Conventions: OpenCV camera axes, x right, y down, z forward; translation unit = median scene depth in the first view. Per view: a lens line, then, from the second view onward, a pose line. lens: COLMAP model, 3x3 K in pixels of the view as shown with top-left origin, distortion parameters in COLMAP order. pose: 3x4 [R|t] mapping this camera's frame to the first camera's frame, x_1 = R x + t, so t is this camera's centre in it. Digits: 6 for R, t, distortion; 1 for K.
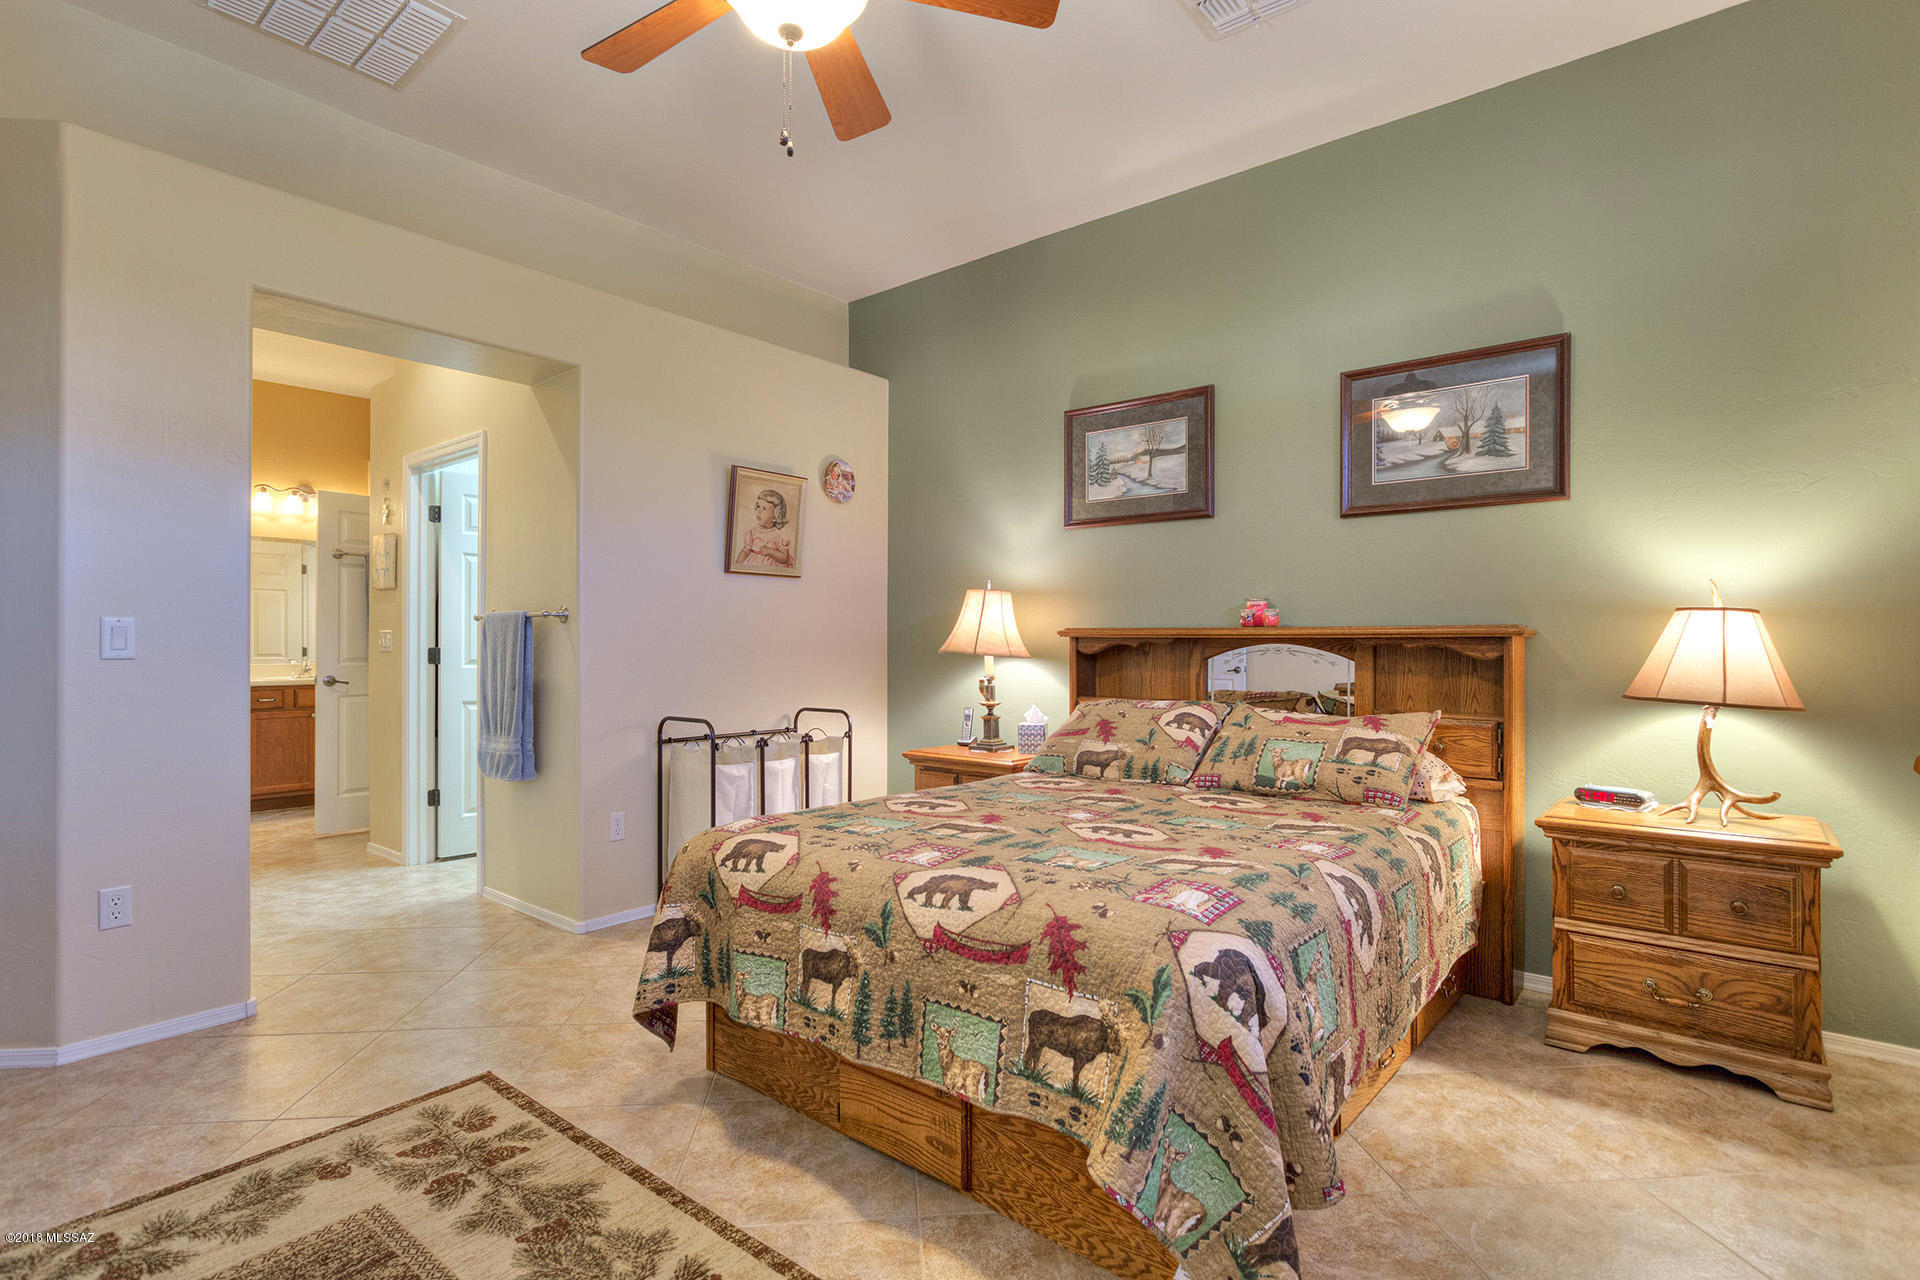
lens RADIAL K [[910.7, 0, 960.0], [0, 910.7, 640.0], [0, 0, 1]] dist [-0.011364, 0.001102]
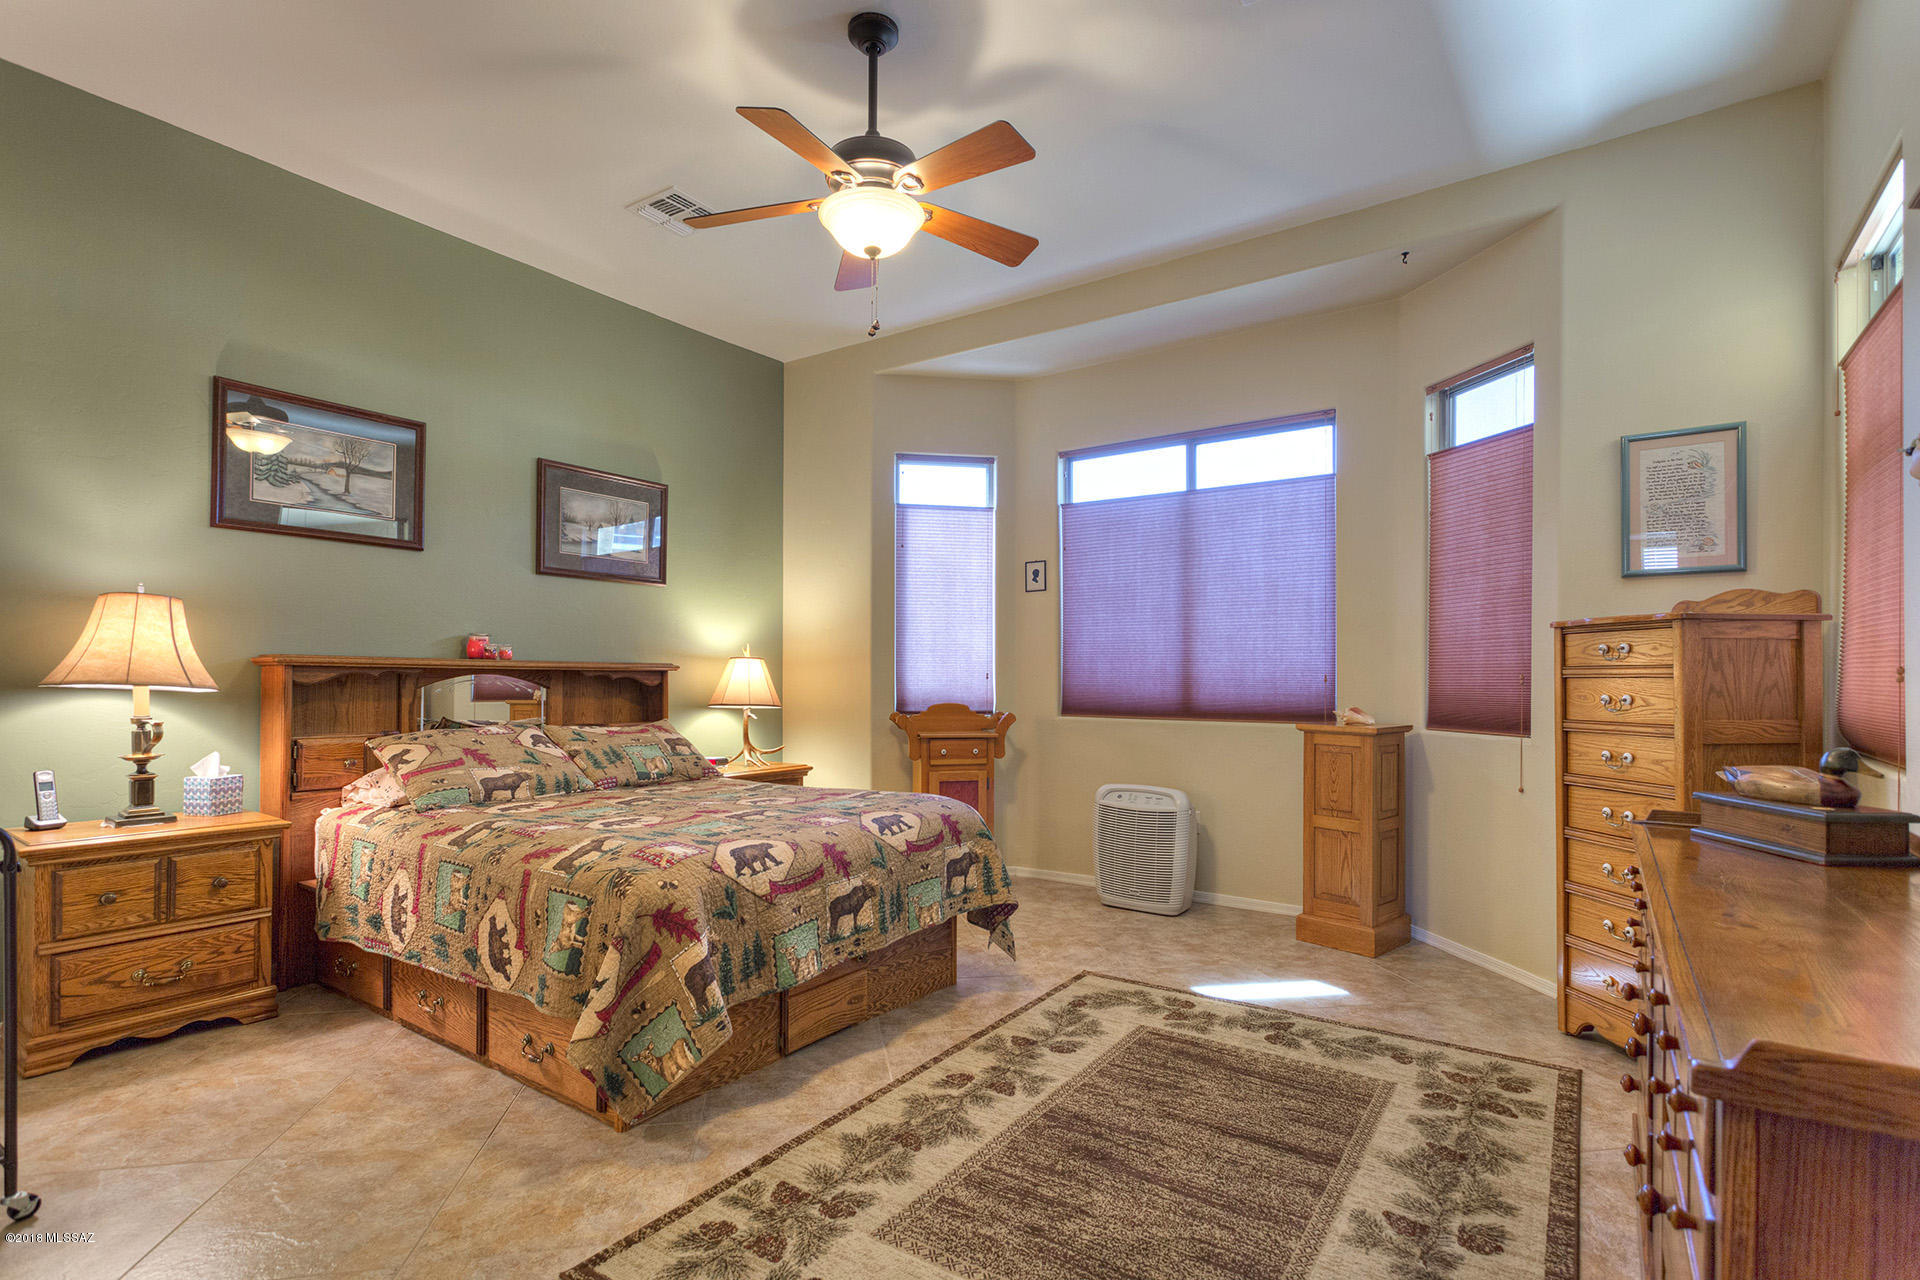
lens RADIAL K [[909.4, 0, 960.0], [0, 909.4, 640.0], [0, 0, 1]] dist [0.002040, 0.000463]
pose [[-0.066462, 0.039975, 0.996988, -0.992479], [-0.010608, 0.999112, -0.040767, 0.002075], [-0.997733, -0.013285, -0.065979, 0.574859]]
